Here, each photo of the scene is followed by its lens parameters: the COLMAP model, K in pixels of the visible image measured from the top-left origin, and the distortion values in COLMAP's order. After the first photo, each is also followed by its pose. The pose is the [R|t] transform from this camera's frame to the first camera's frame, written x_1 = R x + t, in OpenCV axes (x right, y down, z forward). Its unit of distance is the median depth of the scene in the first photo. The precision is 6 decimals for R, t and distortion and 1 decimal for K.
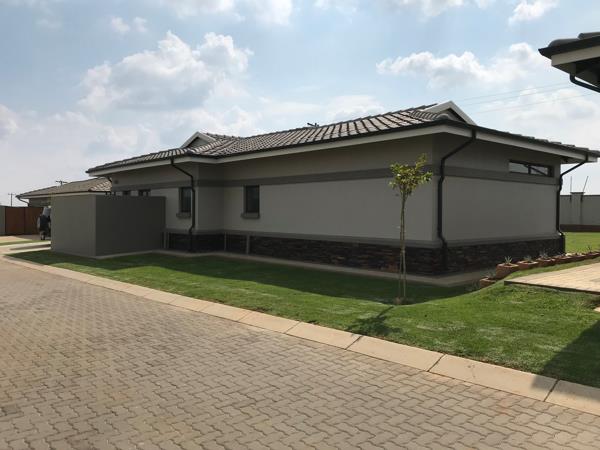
lens RADIAL K [[503.1, 0, 300.0], [0, 503.1, 225.0], [0, 0, 1]] dist [0.006556, -0.001415]
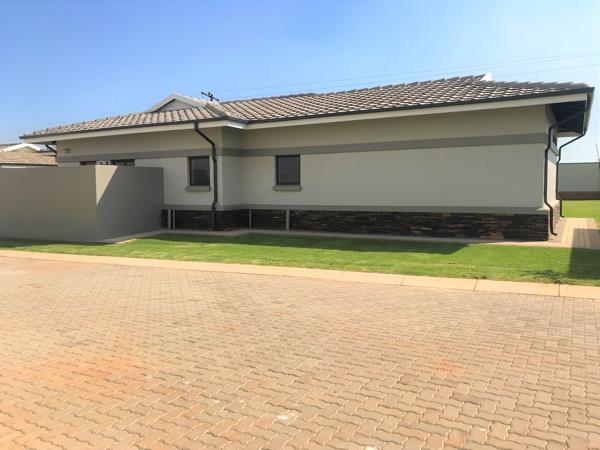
lens RADIAL K [[503.1, 0, 300.0], [0, 503.1, 225.0], [0, 0, 1]] dist [0.006556, -0.001415]
pose [[0.943757, -0.038151, 0.328433, -0.369895], [0.022277, 0.998401, 0.051959, 0.001637], [-0.329890, -0.041720, 0.943097, 0.125205]]
